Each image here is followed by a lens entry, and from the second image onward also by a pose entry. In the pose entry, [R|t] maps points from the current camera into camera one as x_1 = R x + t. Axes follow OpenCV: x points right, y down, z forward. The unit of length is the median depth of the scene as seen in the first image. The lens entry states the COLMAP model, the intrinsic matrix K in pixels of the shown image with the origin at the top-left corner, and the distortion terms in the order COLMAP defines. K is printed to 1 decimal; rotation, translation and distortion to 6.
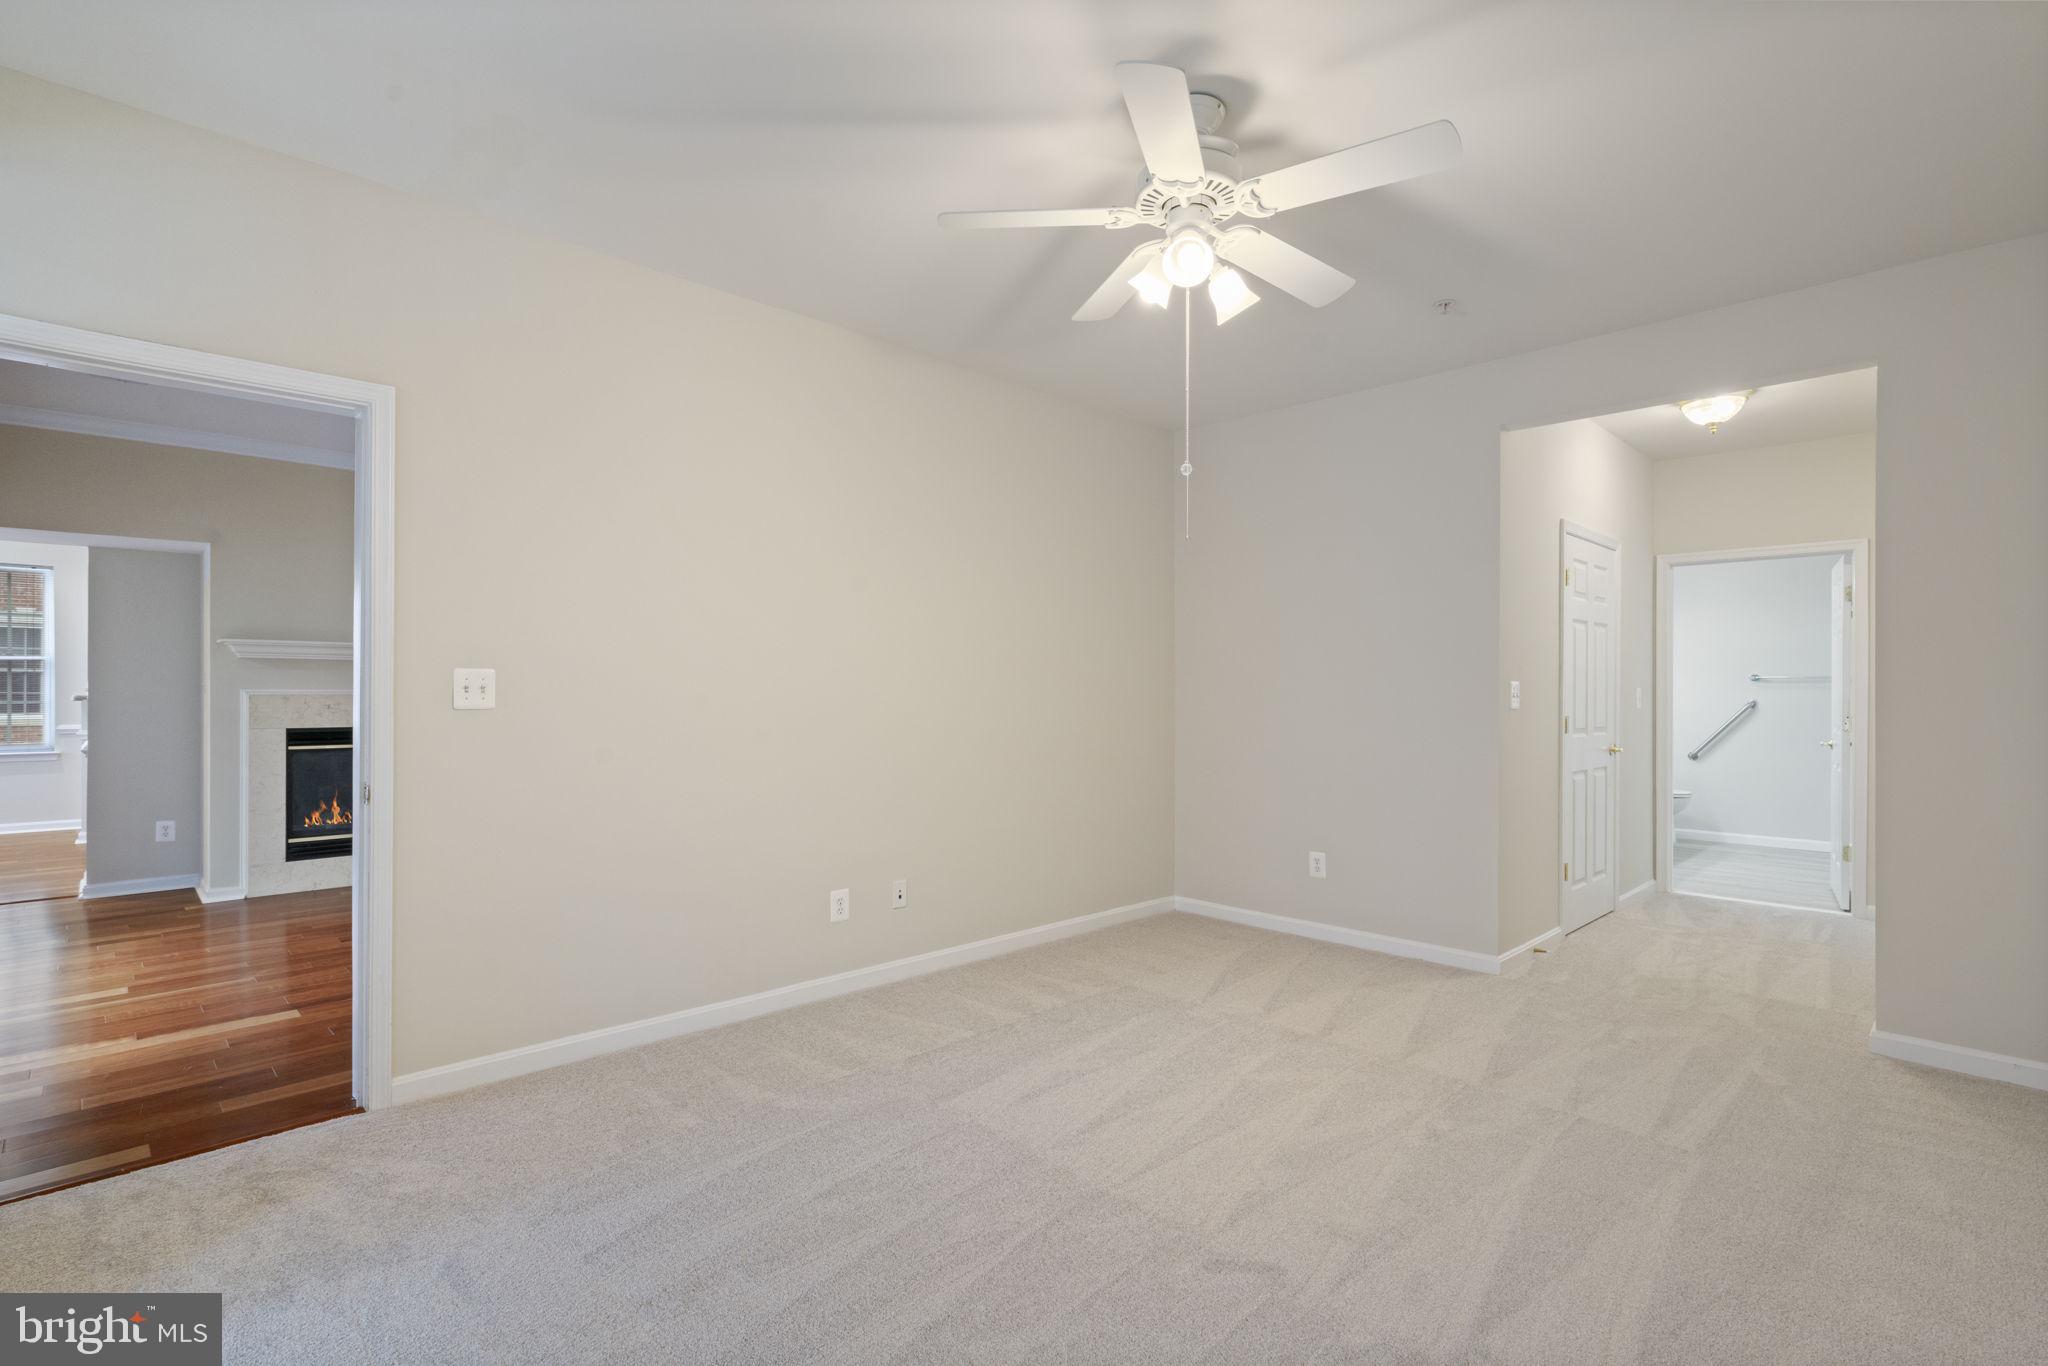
lens RADIAL K [[961.0, 0, 1021.8], [0, 961.0, 699.5], [0, 0, 1]] dist [-0.001137, 0.000777]
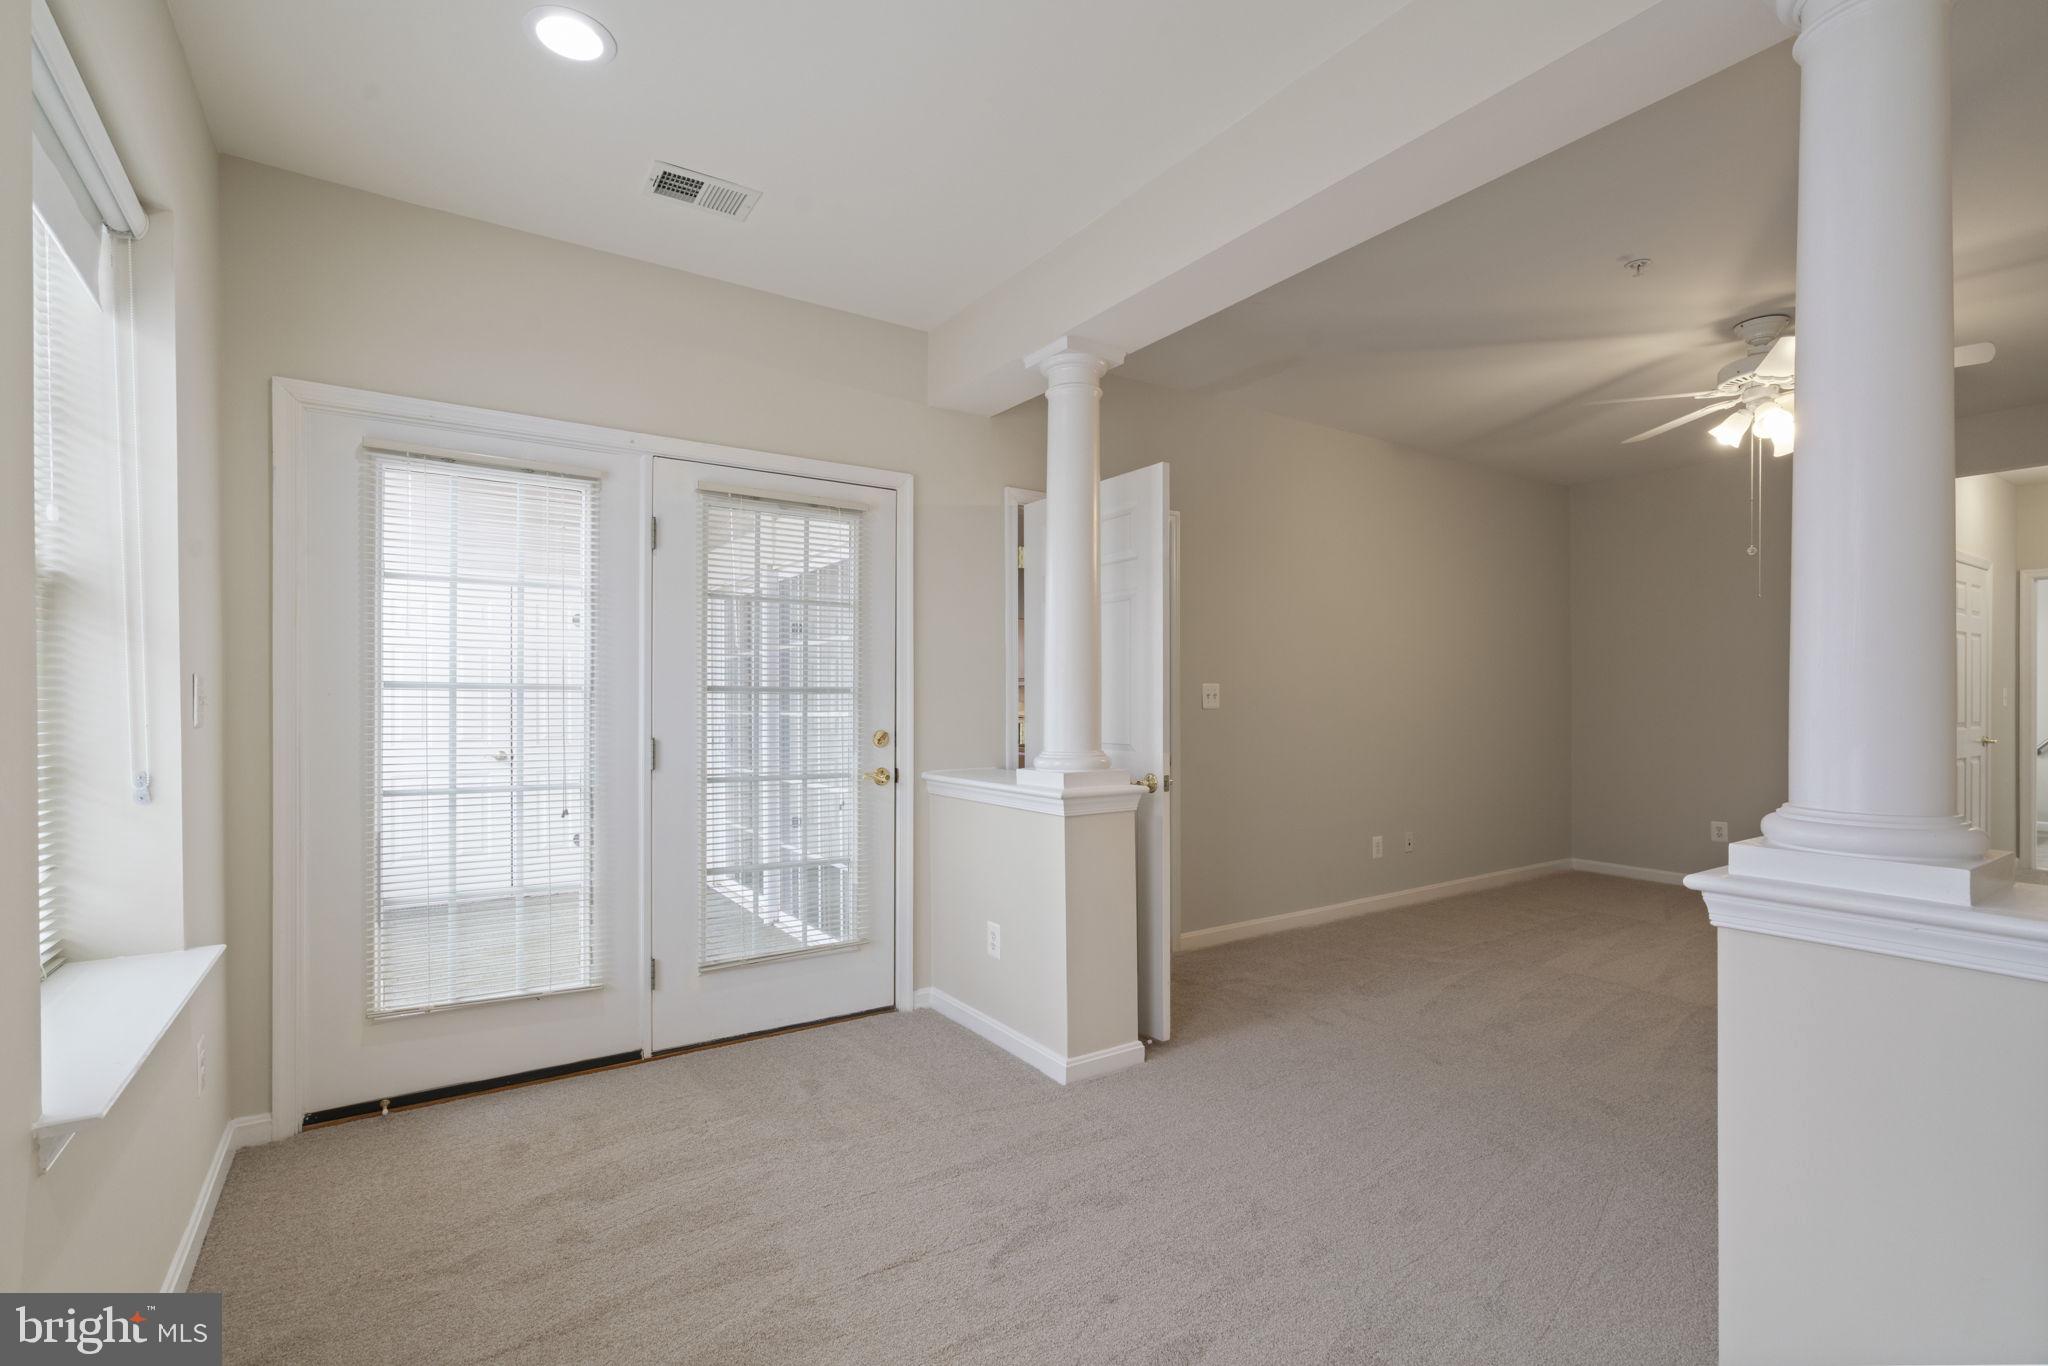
lens RADIAL K [[927.7, 0, 1016.7], [0, 927.7, 706.9], [0, 0, 1]] dist [0.000539, 0.000229]
pose [[0.983465, -0.005056, -0.181027, -0.341809], [0.005647, 0.999980, 0.002748, 0.000523], [0.181009, -0.003725, 0.983474, -0.323891]]
